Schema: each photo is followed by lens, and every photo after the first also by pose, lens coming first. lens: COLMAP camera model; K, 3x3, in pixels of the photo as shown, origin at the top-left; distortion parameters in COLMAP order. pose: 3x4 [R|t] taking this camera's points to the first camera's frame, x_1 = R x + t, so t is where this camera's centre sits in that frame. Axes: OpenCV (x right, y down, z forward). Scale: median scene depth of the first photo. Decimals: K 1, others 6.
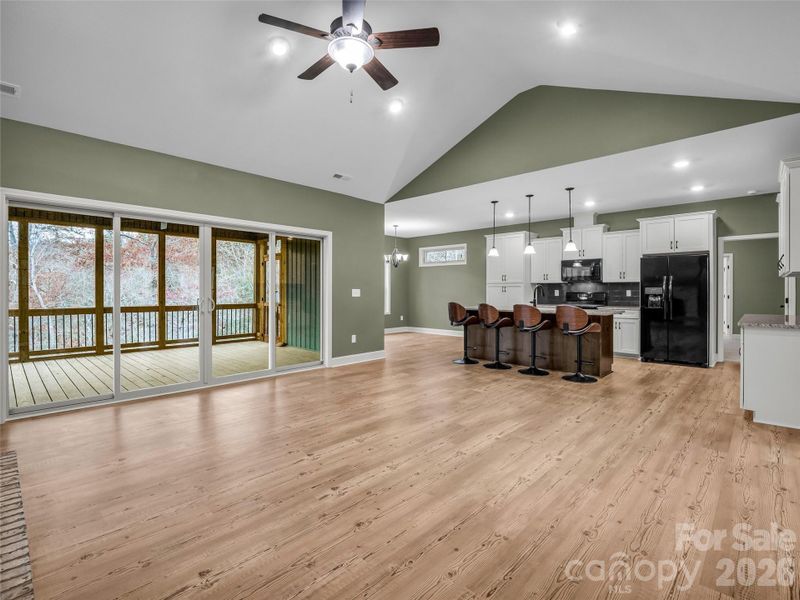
lens RADIAL K [[391.0, 0, 397.9], [0, 391.0, 296.1], [0, 0, 1]] dist [-0.016184, -0.003061]
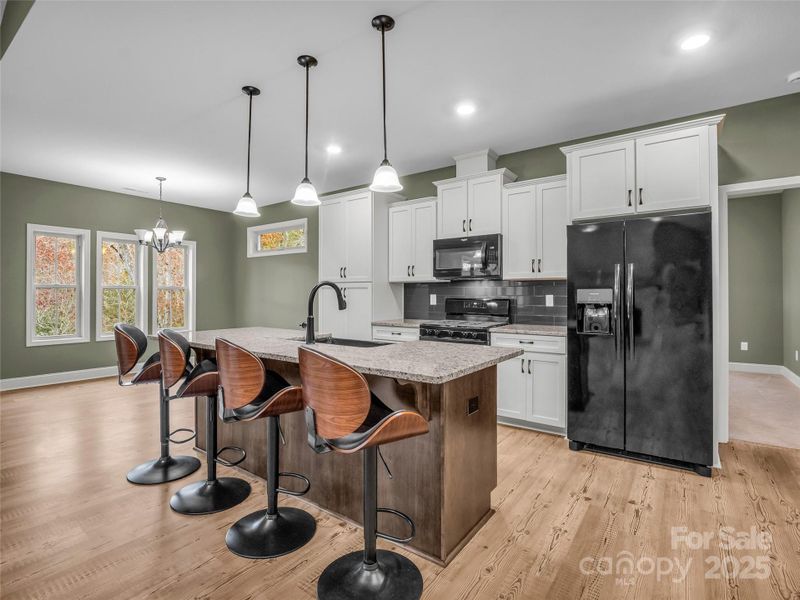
lens RADIAL K [[391.0, 0, 400.3], [0, 391.0, 300.4], [0, 0, 1]] dist [-0.016184, -0.003061]
pose [[0.992078, 0.000762, 0.125622, 0.371999], [-0.000571, 0.999999, -0.001559, -0.007800], [-0.125623, 0.001475, 0.992077, 0.569490]]
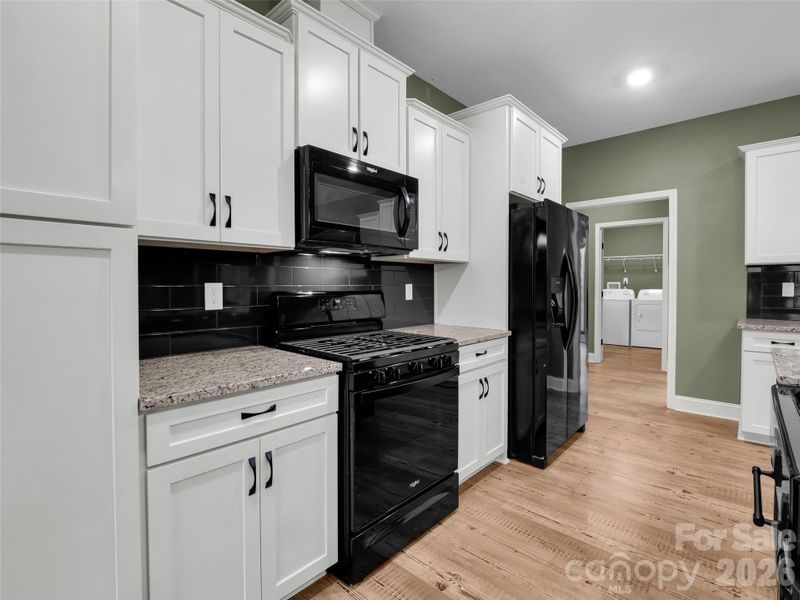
lens RADIAL K [[391.0, 0, 397.6], [0, 391.0, 294.2], [0, 0, 1]] dist [-0.016184, -0.003061]
pose [[-0.016843, -0.020813, 0.999641, 0.248805], [0.017187, 0.999630, 0.021103, -0.015798], [-0.999710, 0.017536, -0.016479, 1.164502]]
